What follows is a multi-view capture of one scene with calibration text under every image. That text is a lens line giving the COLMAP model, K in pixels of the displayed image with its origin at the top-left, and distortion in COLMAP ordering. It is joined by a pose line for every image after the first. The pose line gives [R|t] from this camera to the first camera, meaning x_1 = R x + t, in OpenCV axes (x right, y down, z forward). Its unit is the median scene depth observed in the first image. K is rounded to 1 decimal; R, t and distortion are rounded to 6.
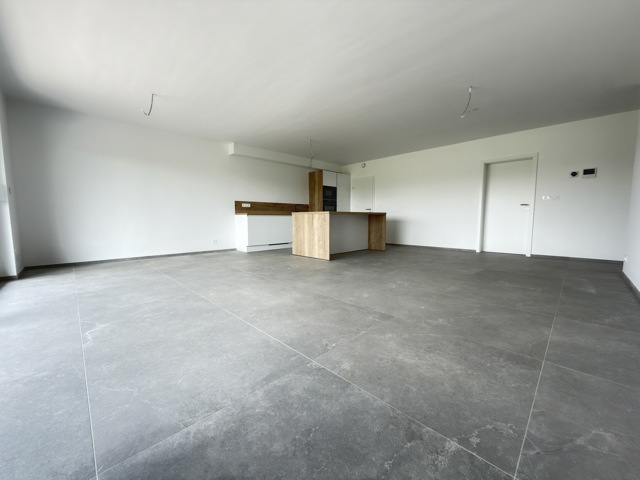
lens RADIAL K [[253.2, 0, 320.6], [0, 253.2, 241.4], [0, 0, 1]] dist [0.001601, 0.000357]
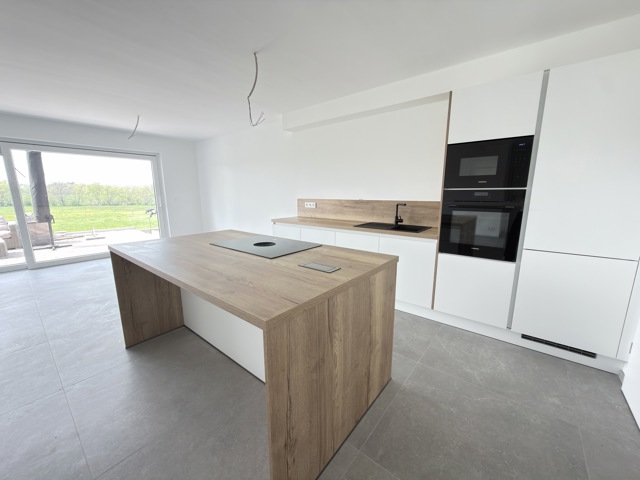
lens RADIAL K [[253.2, 0, 322.1], [0, 253.2, 240.2], [0, 0, 1]] dist [0.001601, 0.000357]
pose [[0.119693, 0.194104, -0.973651, 0.304262], [-0.079286, 0.979438, 0.185511, -0.148062], [0.989640, 0.054993, 0.132621, 0.794008]]
